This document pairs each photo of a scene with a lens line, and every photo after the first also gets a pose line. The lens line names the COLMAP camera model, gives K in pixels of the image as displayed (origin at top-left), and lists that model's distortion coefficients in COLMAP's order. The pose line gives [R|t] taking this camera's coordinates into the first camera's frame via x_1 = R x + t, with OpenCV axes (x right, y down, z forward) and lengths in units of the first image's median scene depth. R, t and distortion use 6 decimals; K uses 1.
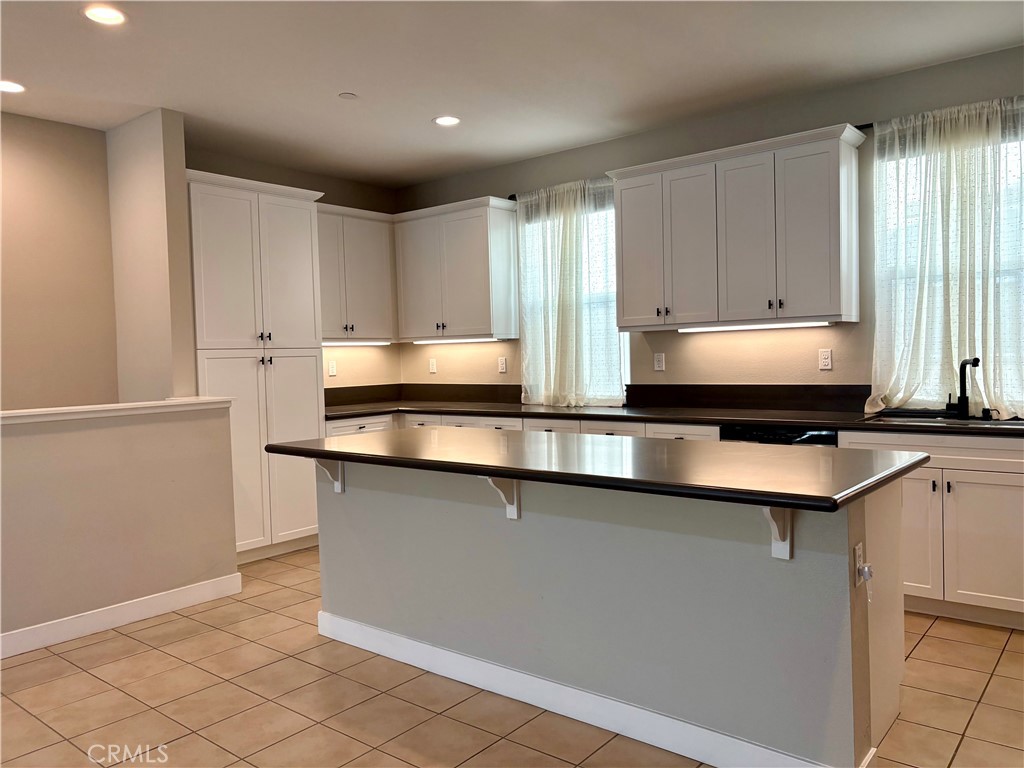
lens RADIAL K [[769.9, 0, 507.2], [0, 769.9, 385.8], [0, 0, 1]] dist [0.026898, -0.037526]
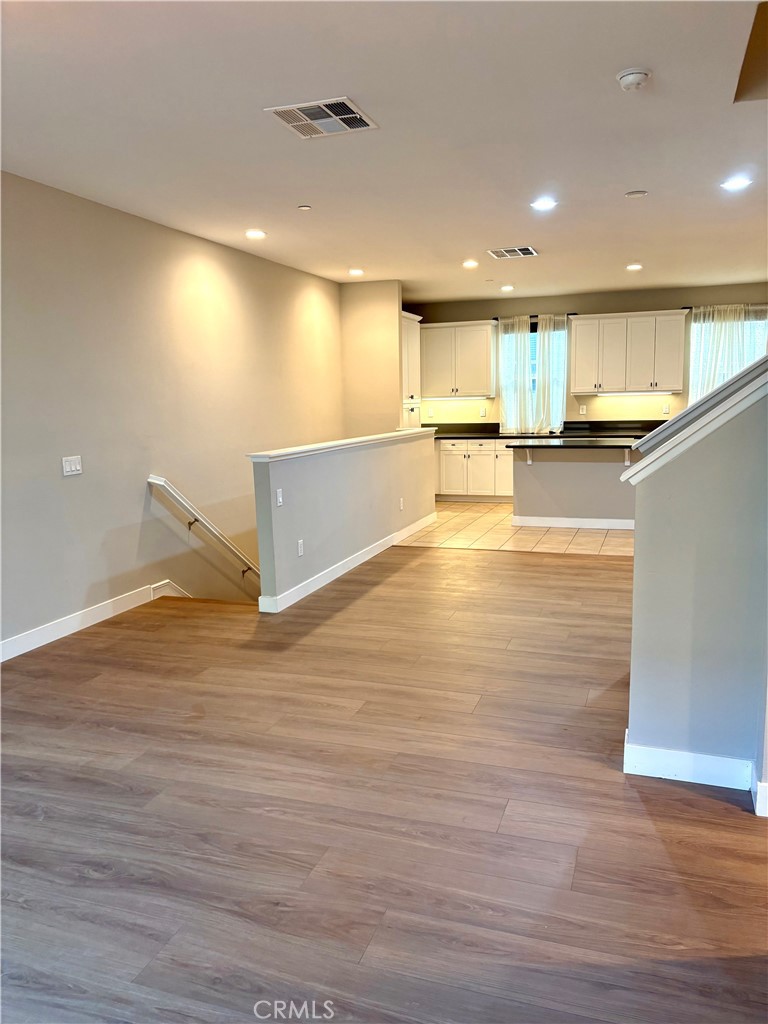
lens RADIAL K [[769.9, 0, 396.1], [0, 769.9, 526.9], [0, 0, 1]] dist [0.026898, -0.037526]
pose [[0.931649, -0.051711, 0.359662, -1.091358], [0.009589, 0.992976, 0.117927, 0.033236], [-0.363234, -0.106417, 0.925601, -0.802731]]
